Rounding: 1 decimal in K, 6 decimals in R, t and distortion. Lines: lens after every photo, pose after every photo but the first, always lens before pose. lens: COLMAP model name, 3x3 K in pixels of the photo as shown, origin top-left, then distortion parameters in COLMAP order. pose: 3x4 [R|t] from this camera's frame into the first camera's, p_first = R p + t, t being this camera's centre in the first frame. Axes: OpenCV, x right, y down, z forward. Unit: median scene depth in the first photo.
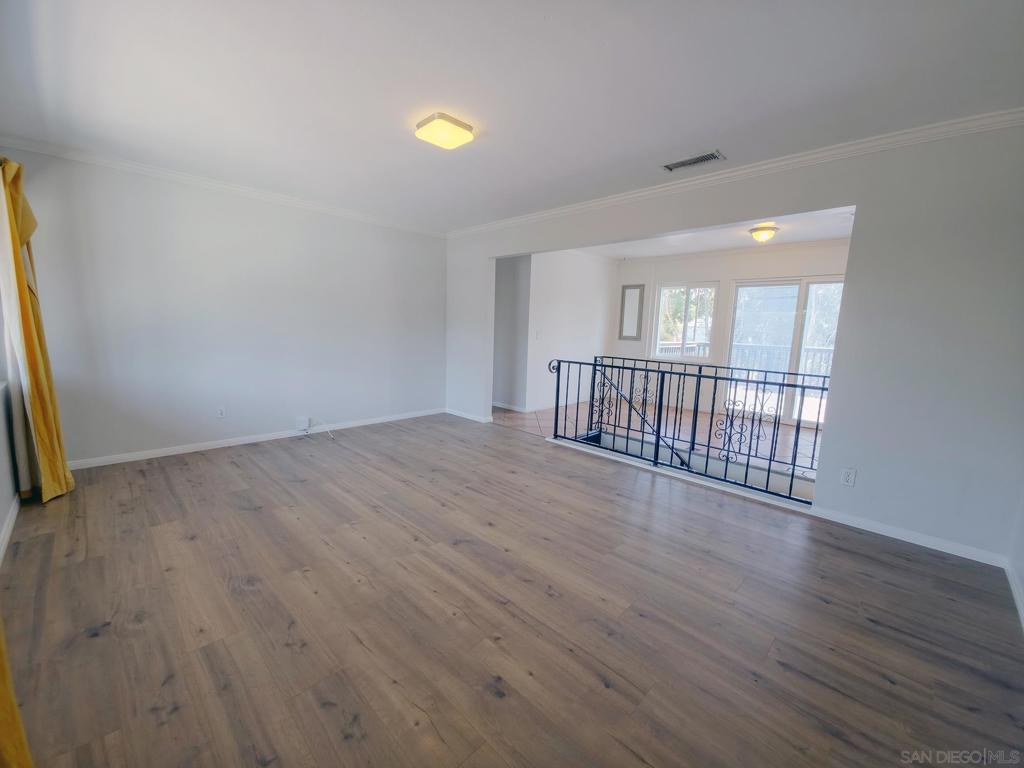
lens RADIAL K [[415.1, 0, 507.7], [0, 415.1, 387.7], [0, 0, 1]] dist [-0.001853, -0.003121]
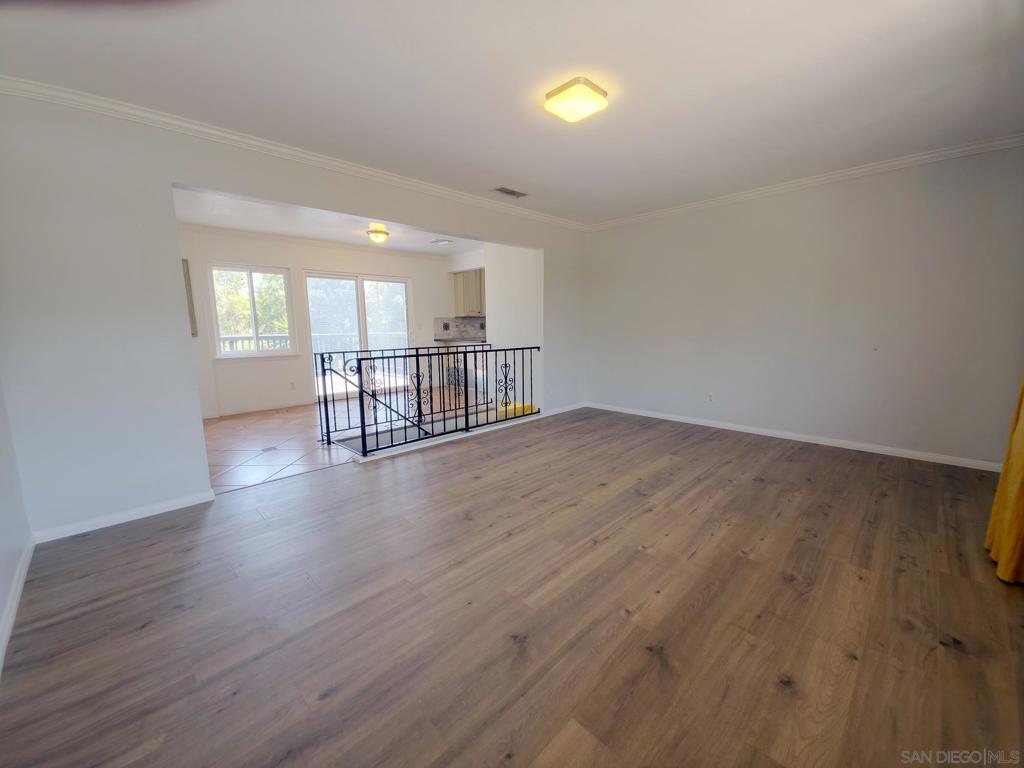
lens RADIAL K [[415.1, 0, 509.6], [0, 415.1, 388.0], [0, 0, 1]] dist [-0.001853, -0.003121]
pose [[0.007476, -0.186089, 0.982504, -1.080762], [0.161390, 0.969875, 0.182469, -0.179058], [-0.986862, 0.157203, 0.037284, 1.115704]]
